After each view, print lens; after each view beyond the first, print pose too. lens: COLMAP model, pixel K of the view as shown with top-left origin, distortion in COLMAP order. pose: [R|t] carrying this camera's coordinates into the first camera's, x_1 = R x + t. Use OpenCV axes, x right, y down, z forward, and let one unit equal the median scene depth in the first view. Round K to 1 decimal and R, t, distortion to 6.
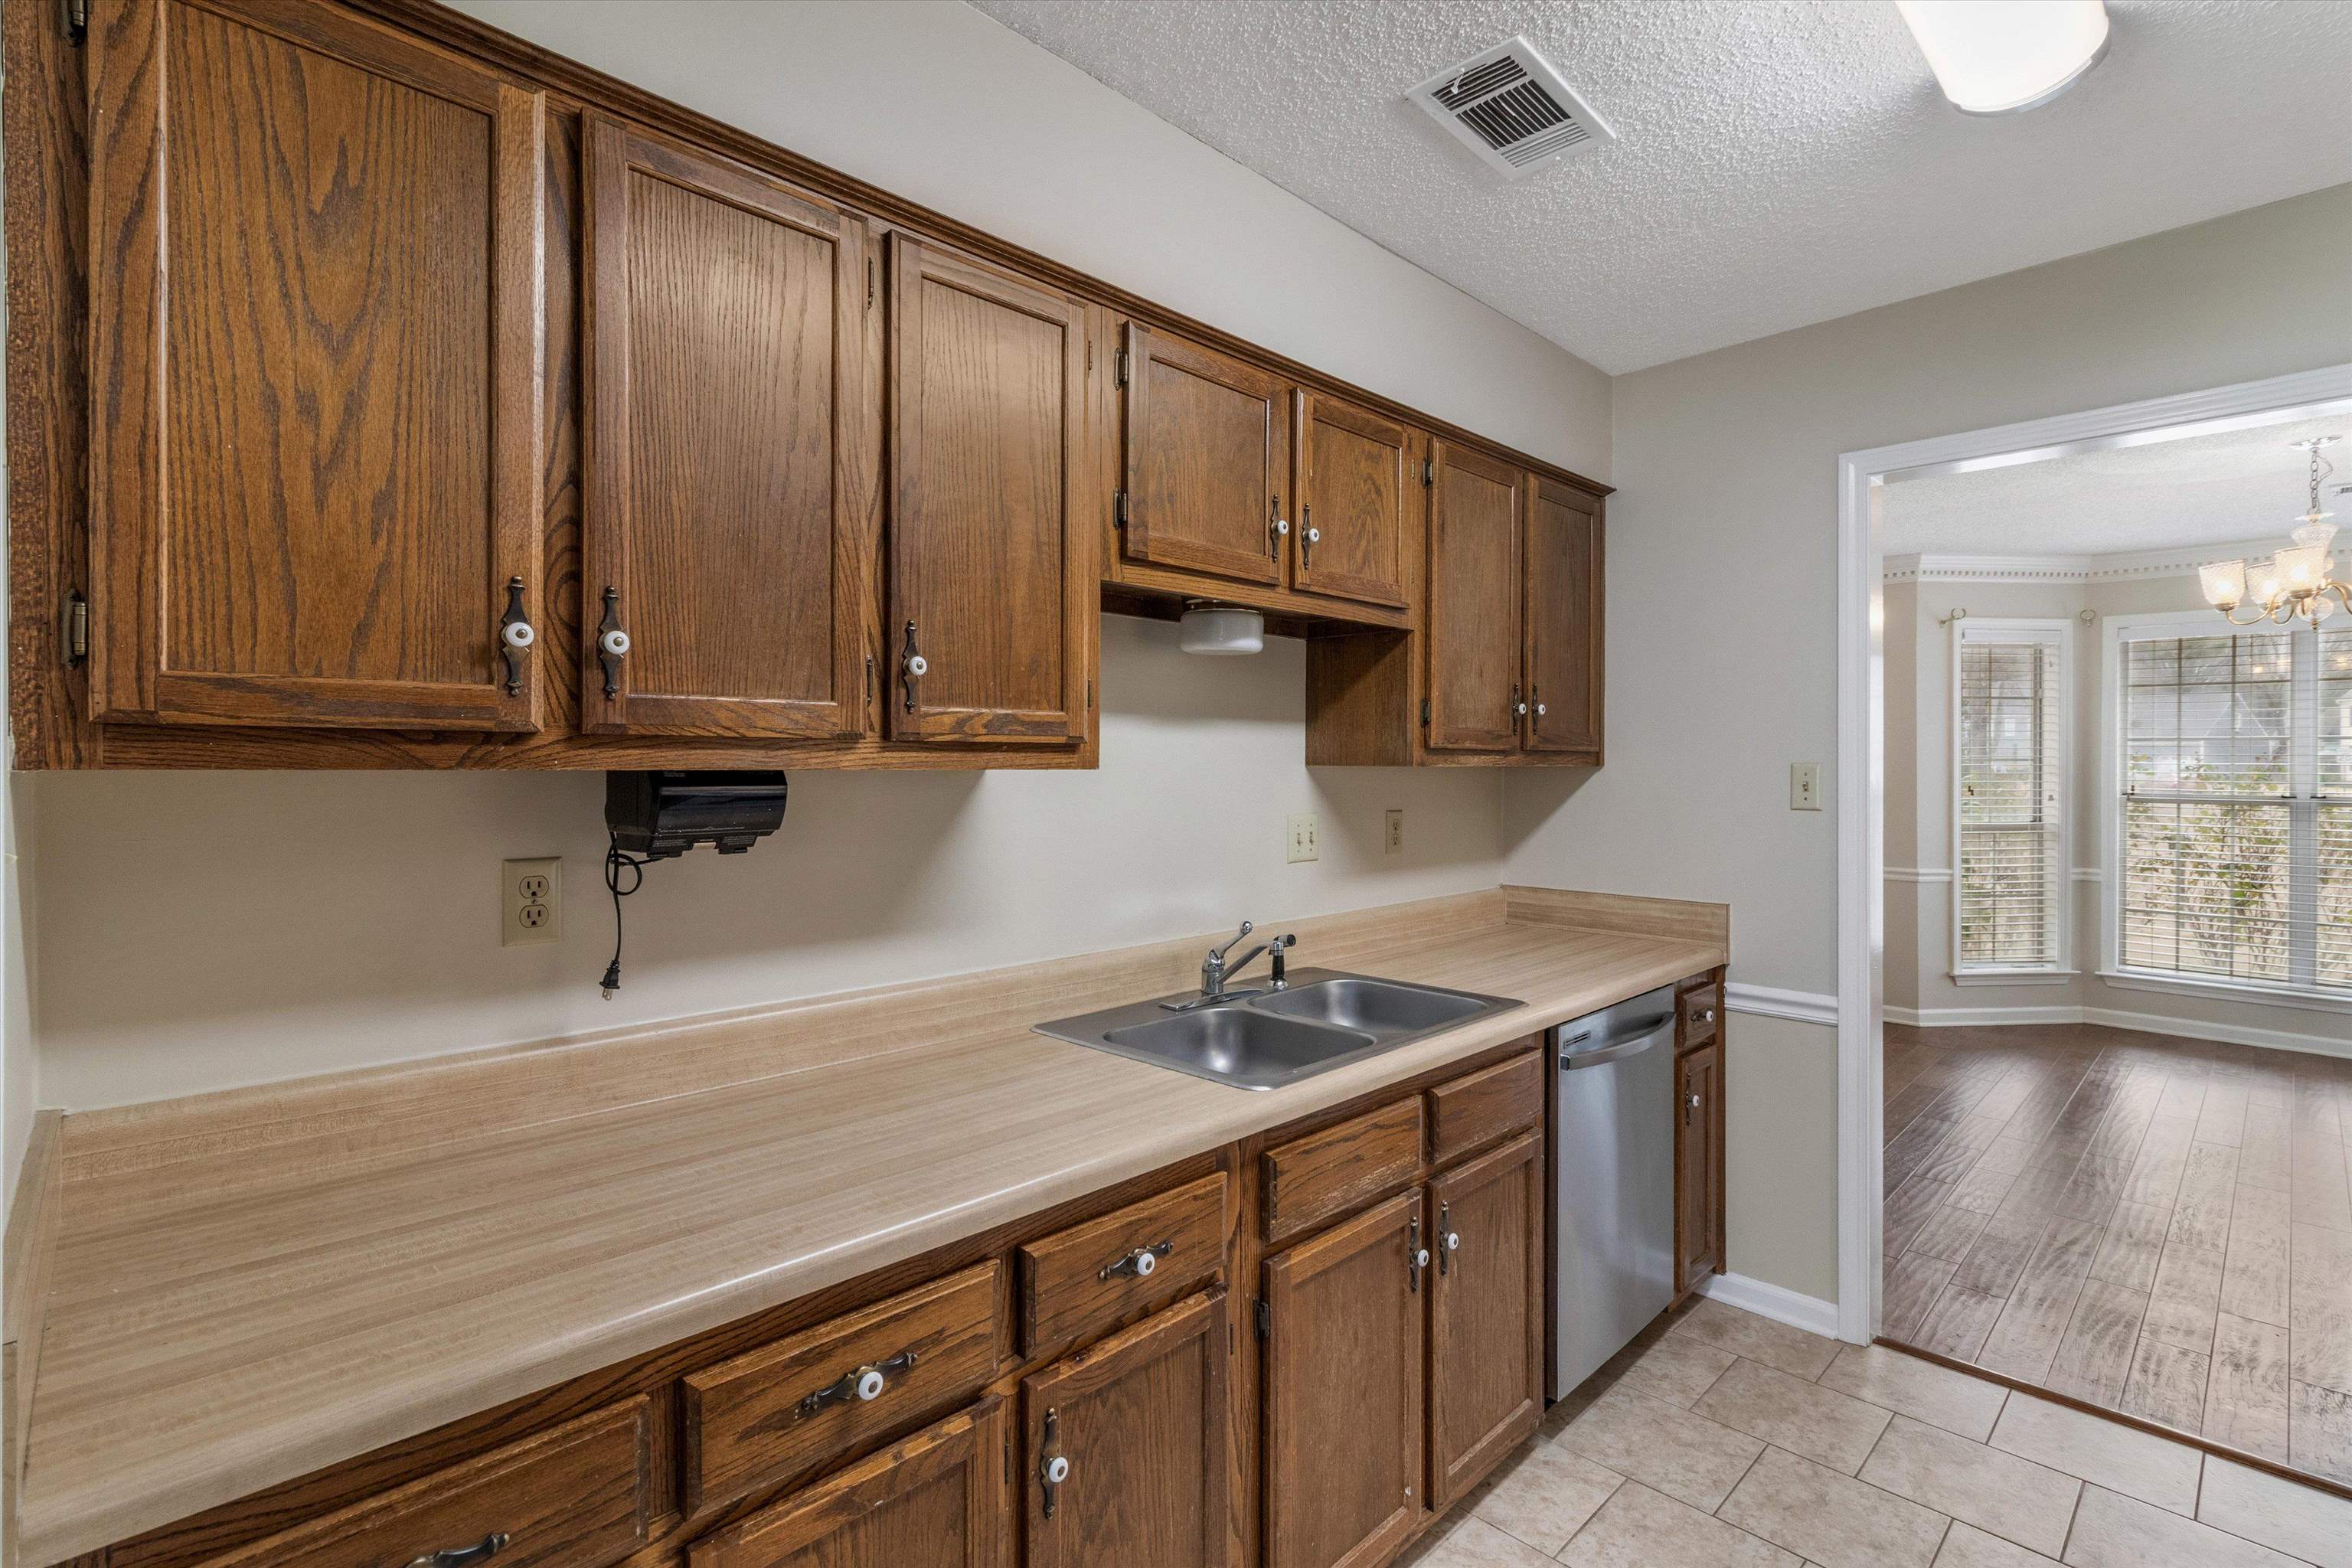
lens RADIAL K [[1086.7, 0, 1173.5], [0, 1086.7, 772.6], [0, 0, 1]] dist [0.009037, 0.000343]
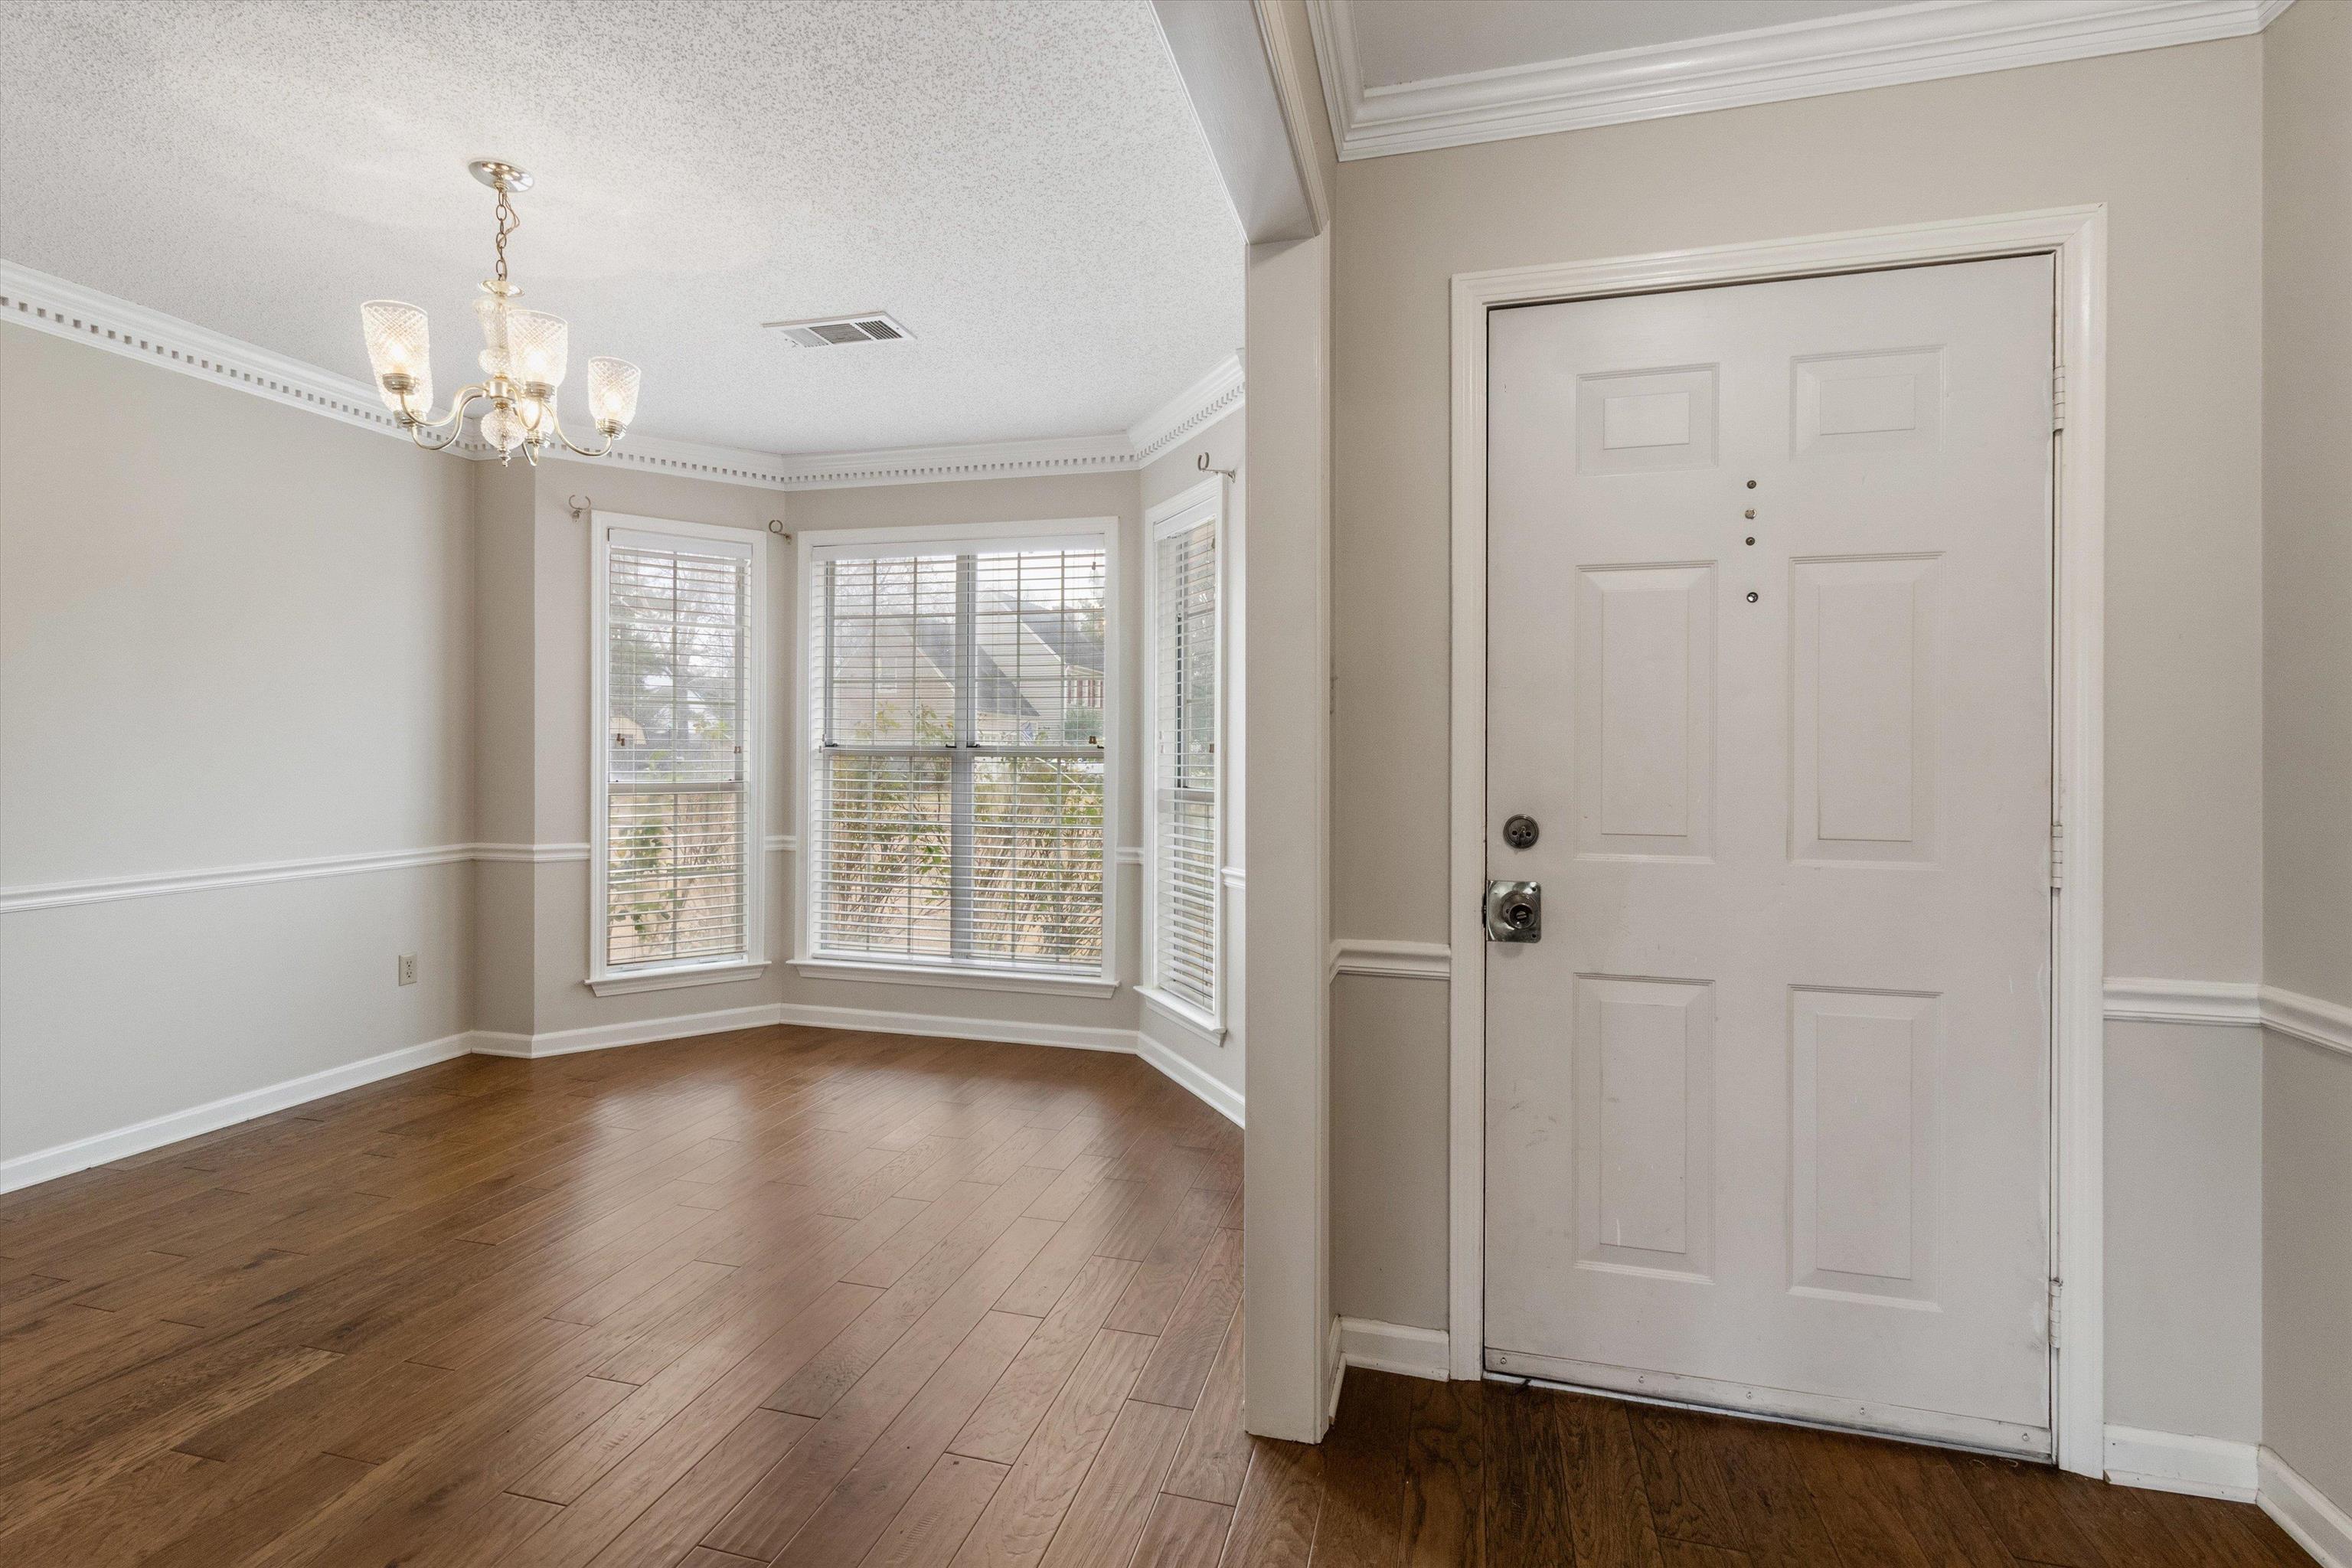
lens RADIAL K [[1086.7, 0, 1169.0], [0, 1086.7, 765.2], [0, 0, 1]] dist [0.009037, 0.000343]
pose [[0.861239, 0.002109, 0.508196, 0.673483], [-0.006242, 0.999960, 0.006428, 0.027333], [-0.508162, -0.008708, 0.861217, 0.147929]]
